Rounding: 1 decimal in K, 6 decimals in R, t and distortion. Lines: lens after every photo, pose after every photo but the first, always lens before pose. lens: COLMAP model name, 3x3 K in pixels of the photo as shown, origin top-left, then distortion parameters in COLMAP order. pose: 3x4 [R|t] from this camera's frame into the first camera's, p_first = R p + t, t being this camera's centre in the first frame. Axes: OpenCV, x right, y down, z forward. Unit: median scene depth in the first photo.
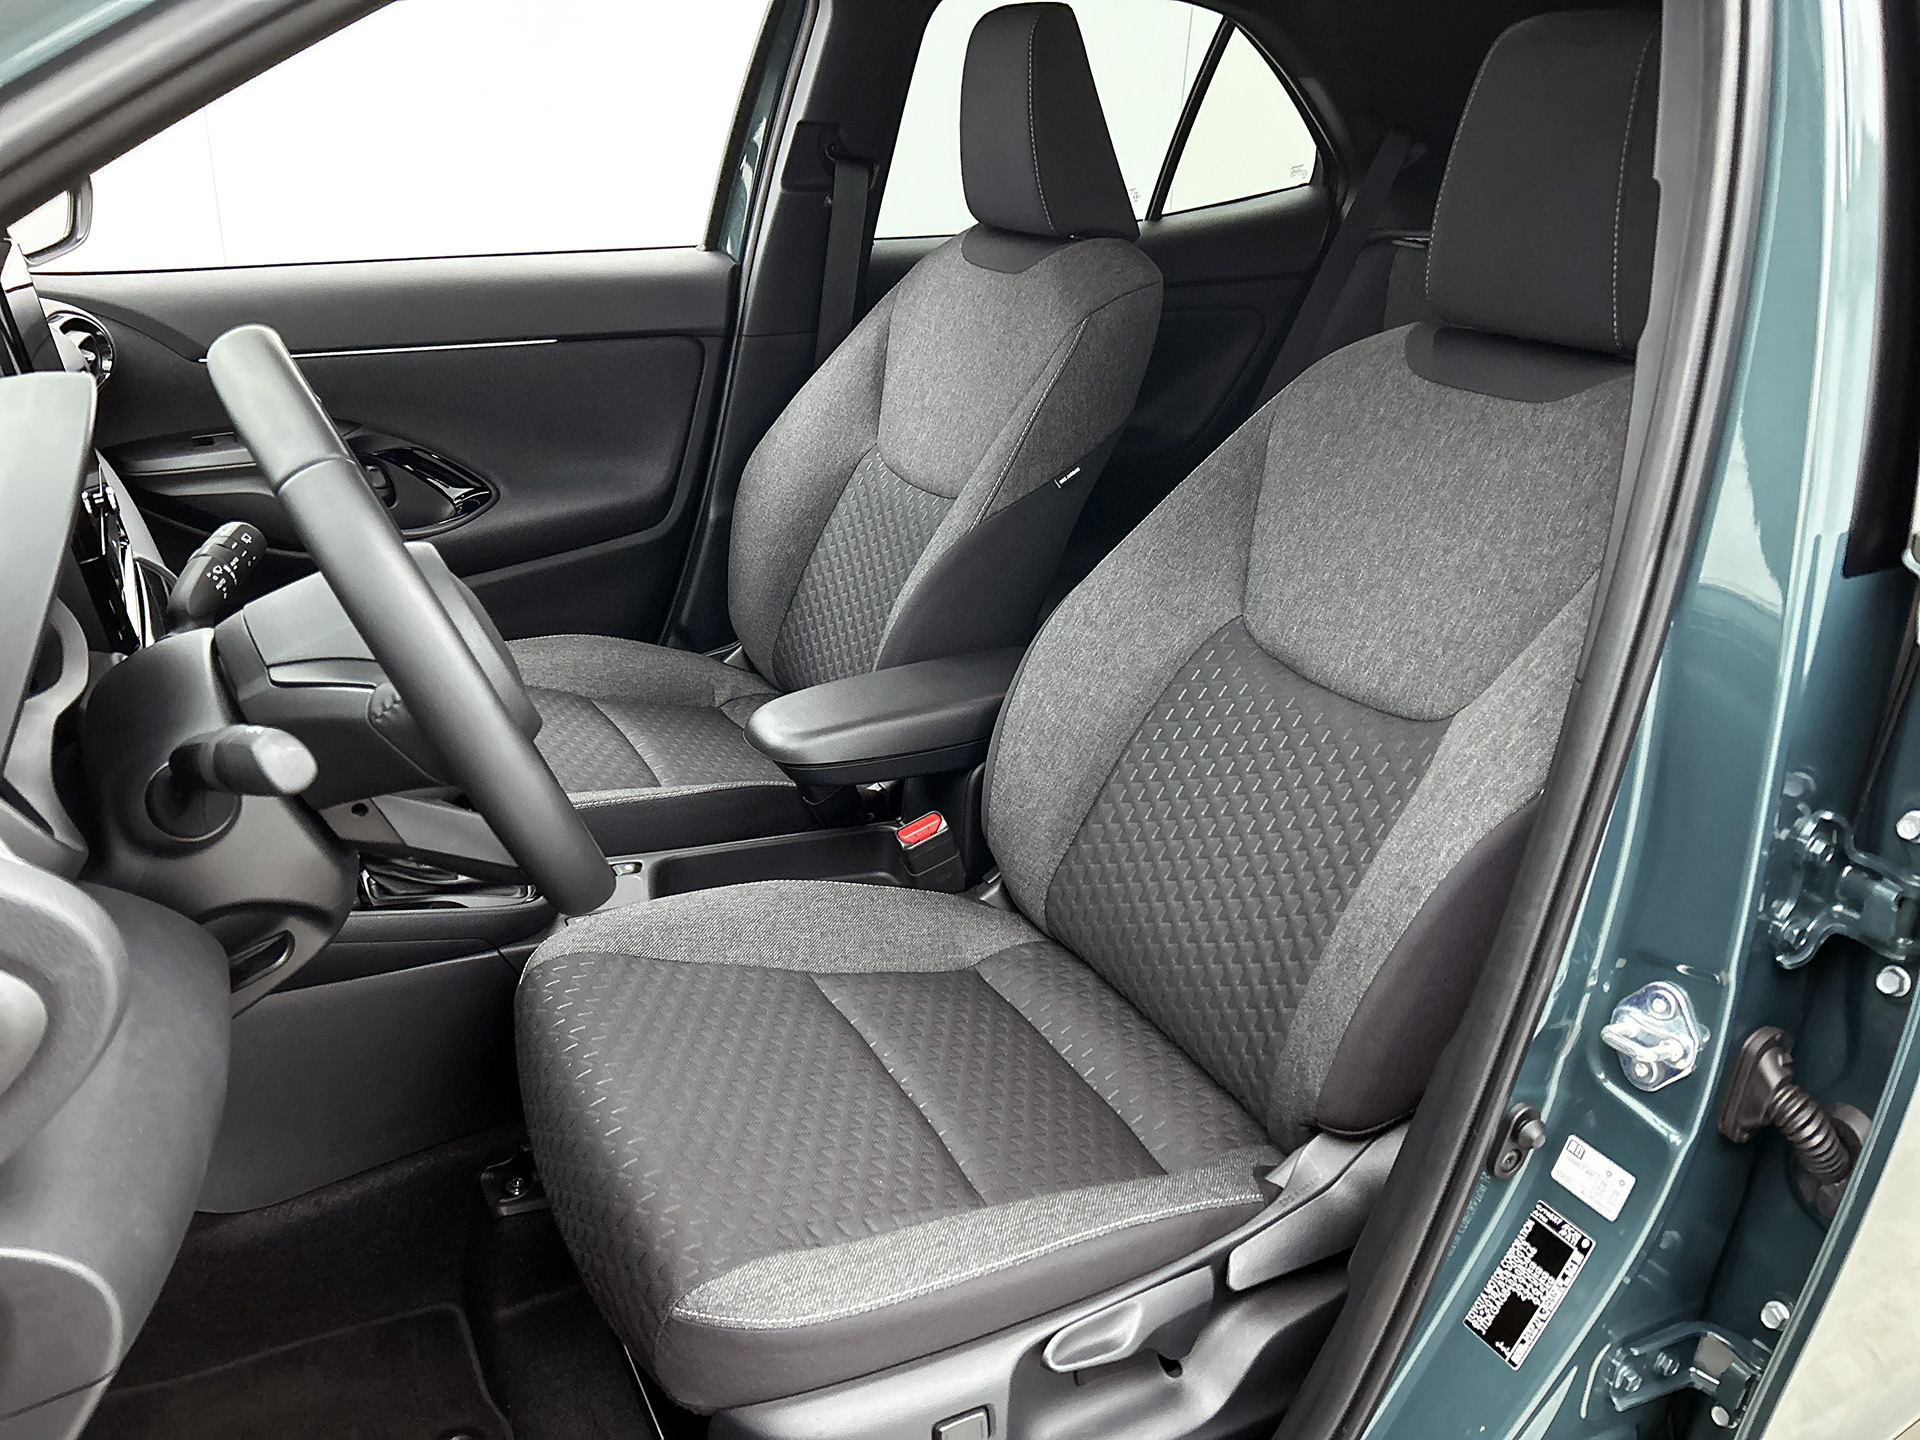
lens RADIAL K [[1453.3, 0, 956.1], [0, 1453.3, 723.2], [0, 0, 1]] dist [0.031858, -0.010577]
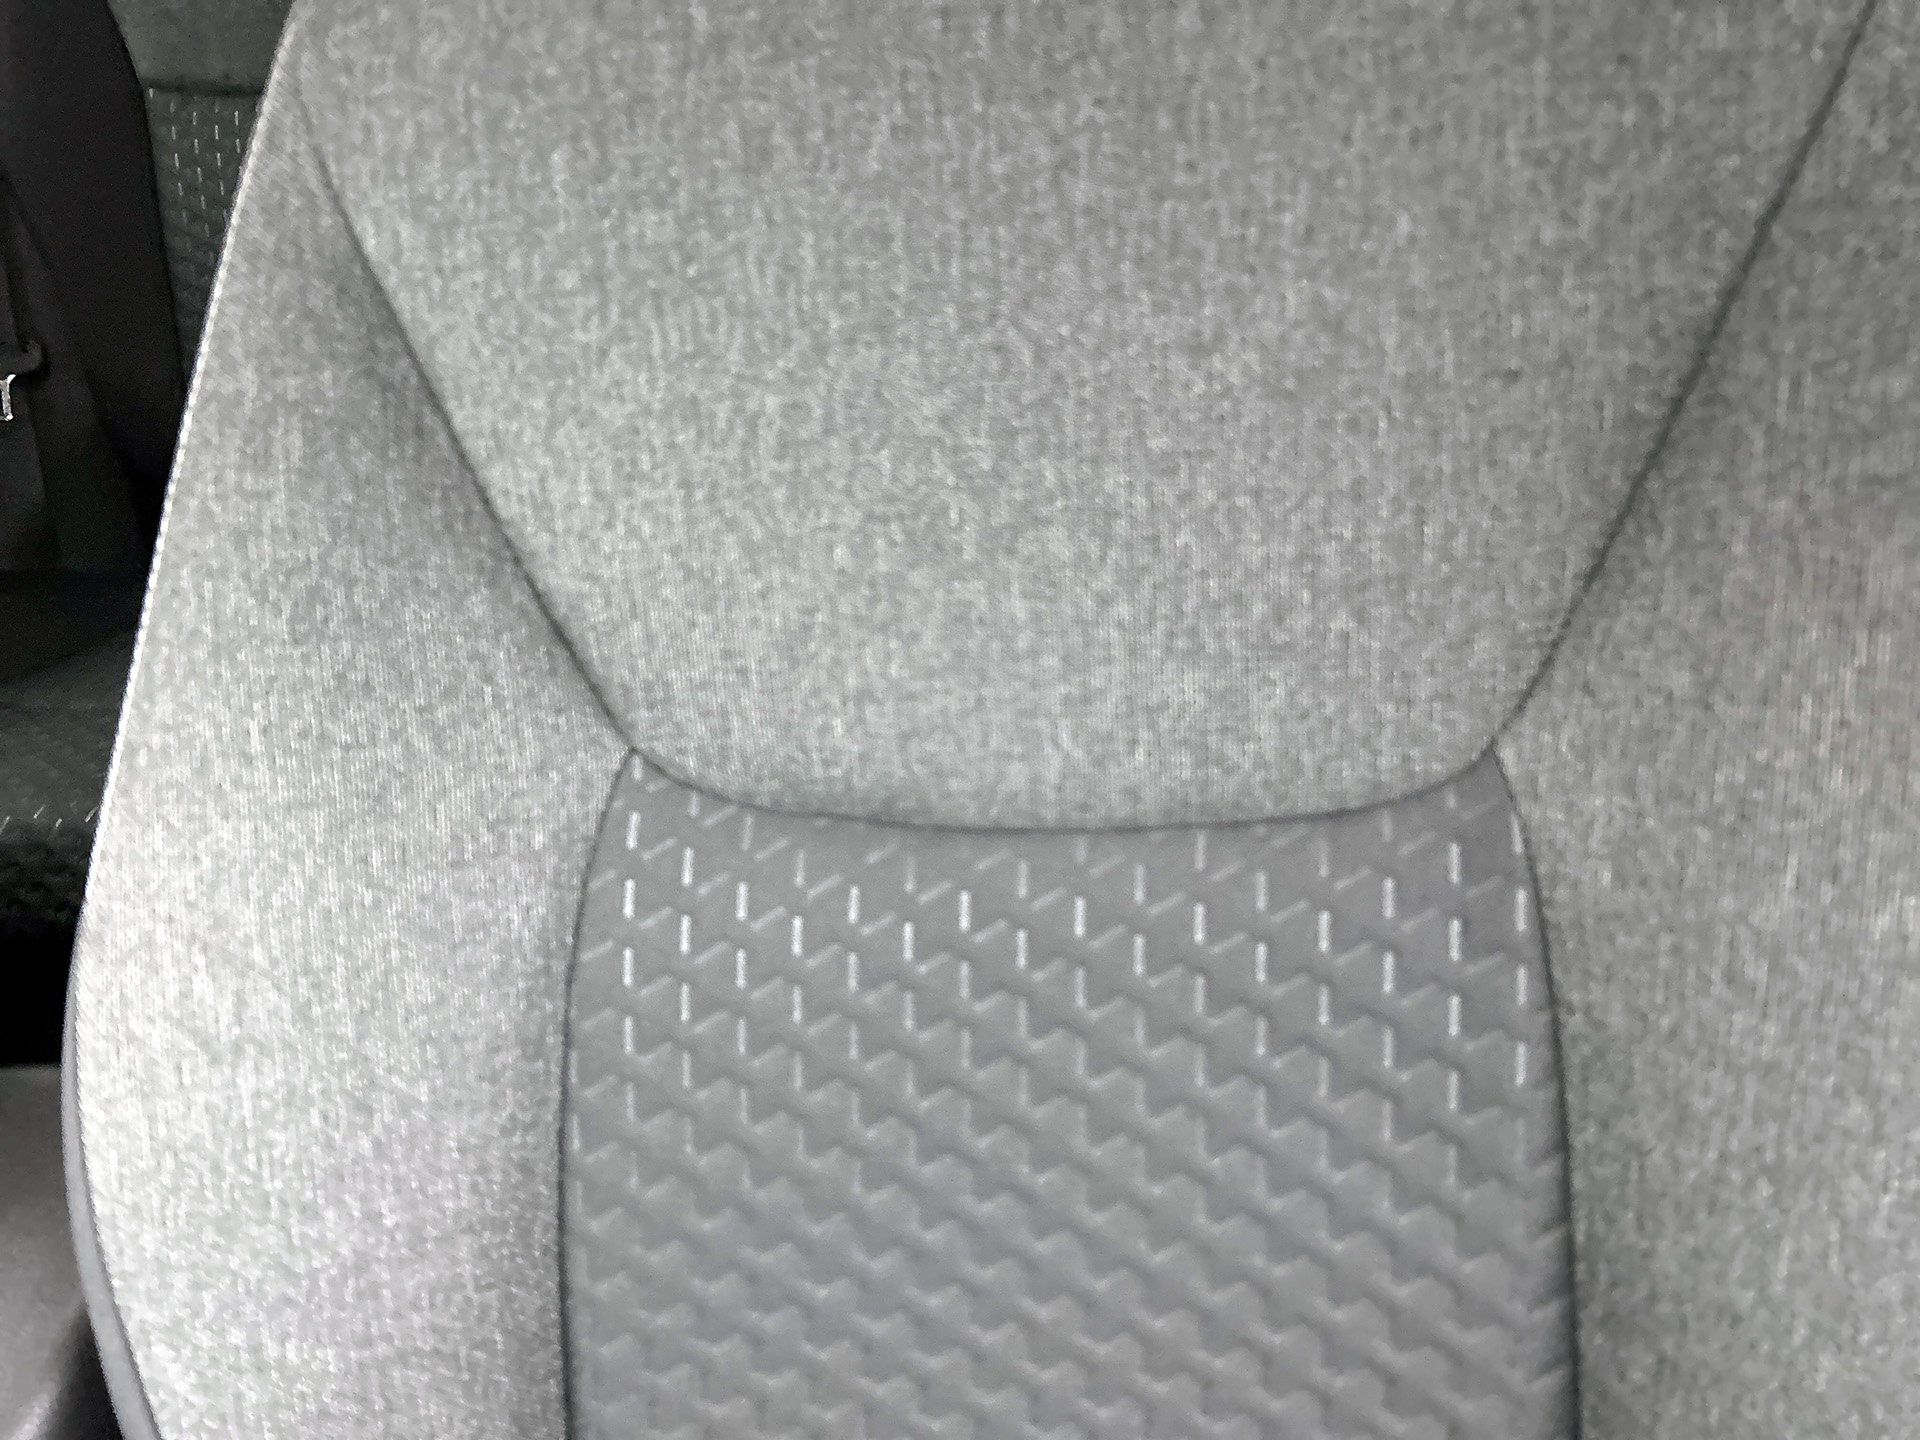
lens RADIAL K [[1453.3, 0, 968.5], [0, 1453.3, 716.6], [0, 0, 1]] dist [0.031858, -0.010577]
pose [[0.608772, -0.588510, 0.532027, 0.065831], [0.444480, 0.808488, 0.385726, -0.179476], [-0.657141, 0.001656, 0.753766, 0.690517]]
